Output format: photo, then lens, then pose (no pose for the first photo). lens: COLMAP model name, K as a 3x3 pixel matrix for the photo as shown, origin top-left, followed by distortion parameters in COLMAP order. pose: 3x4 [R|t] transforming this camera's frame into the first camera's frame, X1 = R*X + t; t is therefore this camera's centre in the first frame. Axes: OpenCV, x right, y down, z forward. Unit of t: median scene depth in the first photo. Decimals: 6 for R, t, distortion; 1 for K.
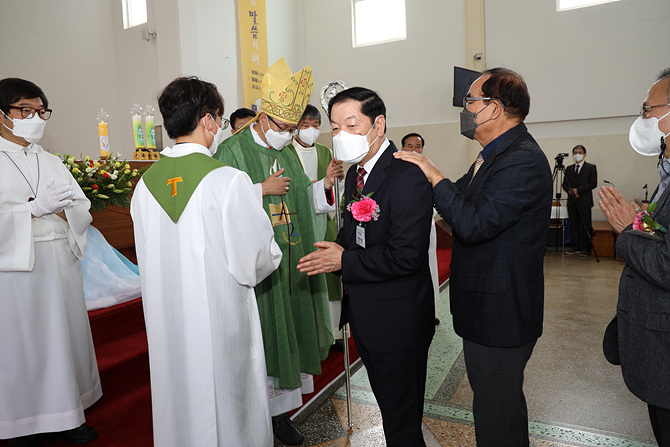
lens RADIAL K [[464.7, 0, 335.0], [0, 464.7, 221.5], [0, 0, 1]] dist [-0.083329, 0.055523]
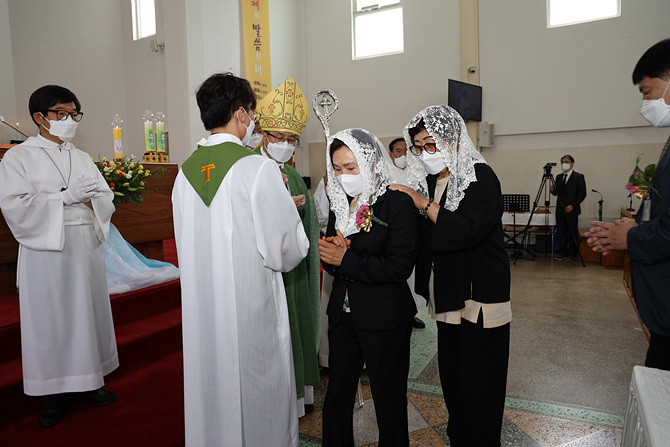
lens RADIAL K [[464.7, 0, 336.5], [0, 464.7, 223.5], [0, 0, 1]] dist [-0.083329, 0.055523]
pose [[0.999945, 0.010201, 0.002370, 0.011064], [-0.010154, 0.999766, -0.019085, 0.027777], [-0.002564, 0.019060, 0.999815, -0.084701]]
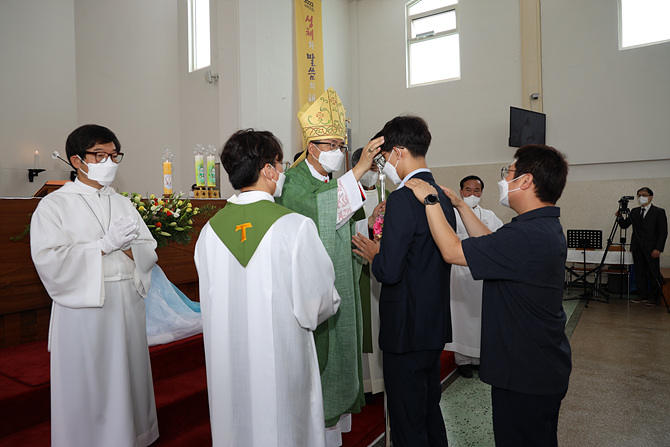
lens RADIAL K [[464.7, 0, 335.2], [0, 464.7, 224.2], [0, 0, 1]] dist [-0.083329, 0.055523]
pose [[0.994468, 0.021408, -0.102834, -0.018138], [-0.028738, 0.997109, -0.070336, -0.013045], [0.101031, 0.072903, 0.992209, 0.005836]]
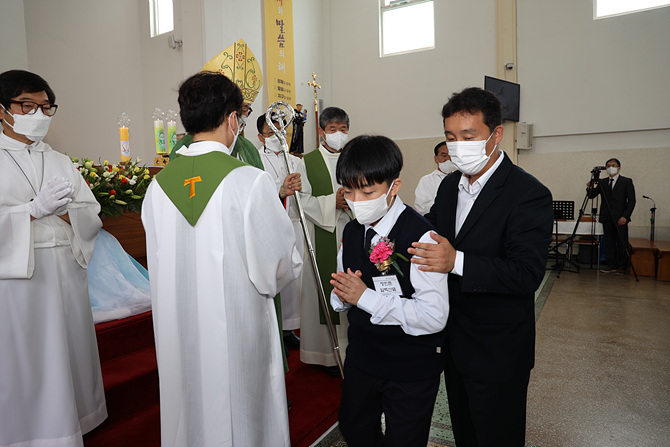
lens RADIAL K [[464.7, 0, 336.3], [0, 464.7, 226.1], [0, 0, 1]] dist [-0.083329, 0.055523]
pose [[0.998803, 0.016875, -0.045906, -0.009292], [-0.017712, 0.999683, -0.017905, 0.003638], [0.045589, 0.018696, 0.998785, 0.054724]]
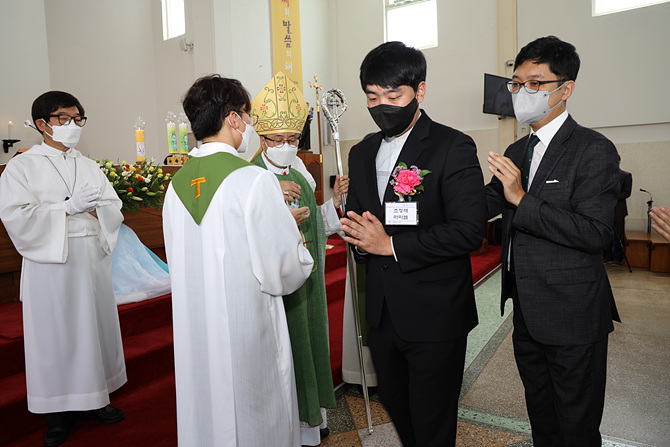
lens RADIAL K [[464.7, 0, 336.1], [0, 464.7, 224.3], [0, 0, 1]] dist [-0.083329, 0.055523]
pose [[0.997117, 0.014618, -0.074452, 0.033465], [-0.015261, 0.999851, -0.008079, 0.006139], [0.074323, 0.009192, 0.997192, -0.031801]]
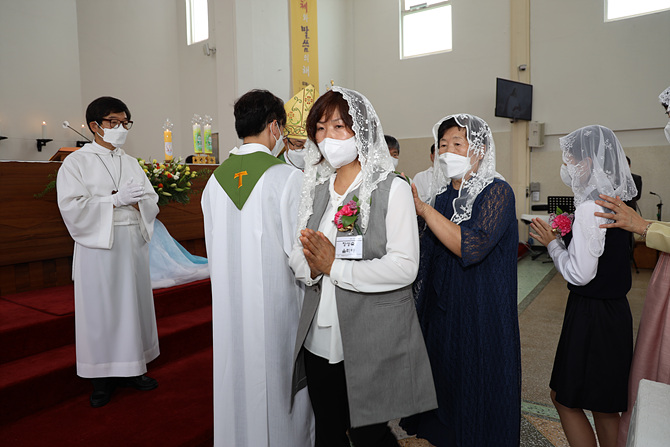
lens RADIAL K [[464.7, 0, 335.1], [0, 464.7, 223.8], [0, 0, 1]] dist [-0.083329, 0.055523]
pose [[0.993684, 0.027629, -0.108761, 0.044210], [-0.028975, 0.999522, -0.010820, 0.018769], [0.108410, 0.013903, 0.994009, -0.107453]]
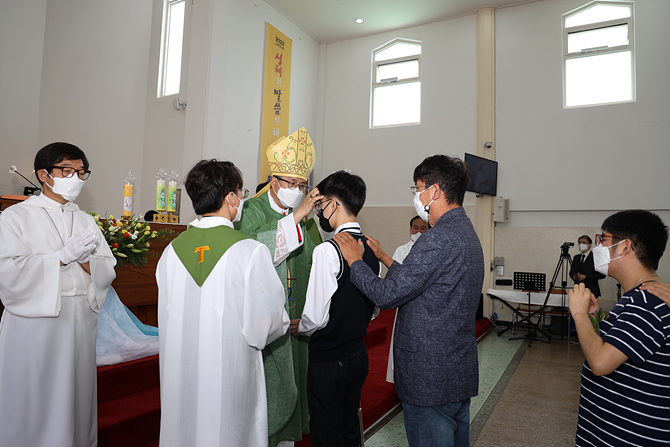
lens RADIAL K [[464.7, 0, 339.3], [0, 464.7, 221.1], [0, 0, 1]] dist [-0.083329, 0.055523]
pose [[0.997544, 0.068978, -0.012179, -0.006324], [-0.070034, 0.985268, -0.156017, -0.002750], [0.001238, 0.156487, 0.987679, -0.032978]]
